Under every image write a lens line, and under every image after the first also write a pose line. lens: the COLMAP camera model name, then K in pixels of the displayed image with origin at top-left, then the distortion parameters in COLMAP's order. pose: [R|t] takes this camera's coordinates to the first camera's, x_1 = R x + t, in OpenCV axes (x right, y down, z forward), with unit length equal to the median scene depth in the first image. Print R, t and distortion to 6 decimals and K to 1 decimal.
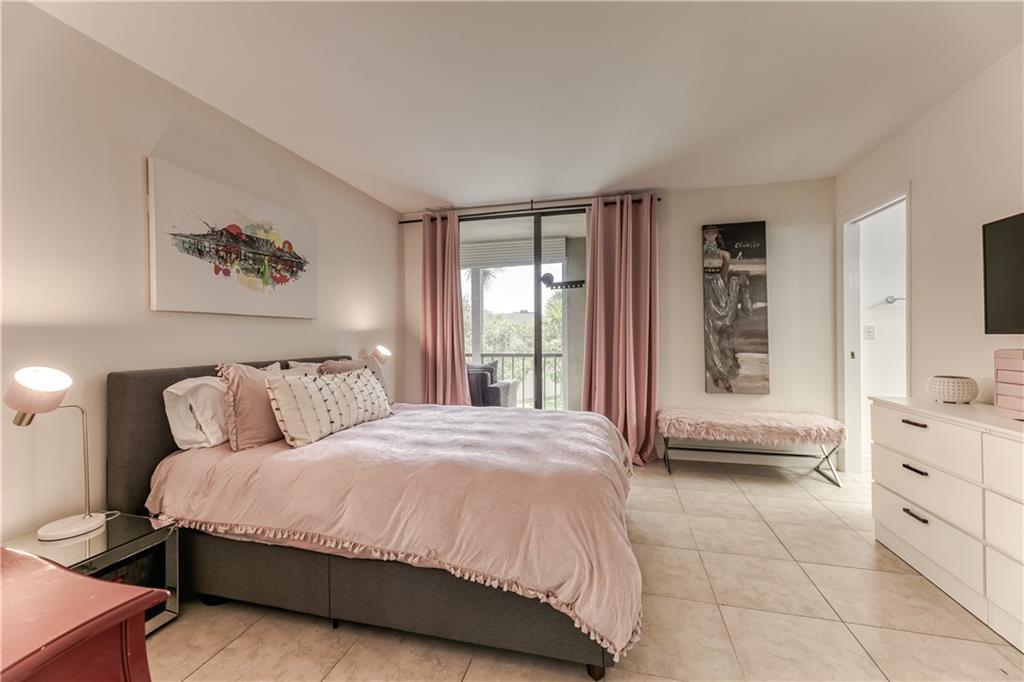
lens RADIAL K [[418.5, 0, 502.6], [0, 418.5, 339.0], [0, 0, 1]] dist [0.004816, 0.000693]
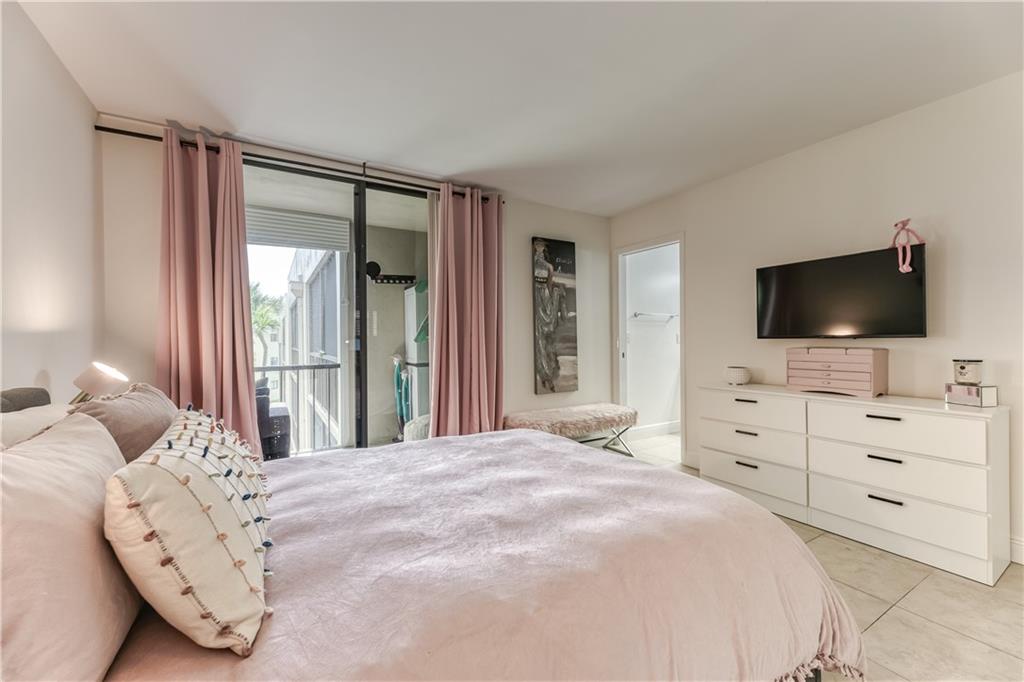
lens RADIAL K [[418.5, 0, 503.3], [0, 418.5, 340.6], [0, 0, 1]] dist [0.004816, 0.000693]
pose [[0.690222, -0.002541, 0.723593, -0.346230], [0.010259, 0.999928, -0.006275, -0.002570], [-0.723525, 0.011754, 0.690198, 0.333241]]
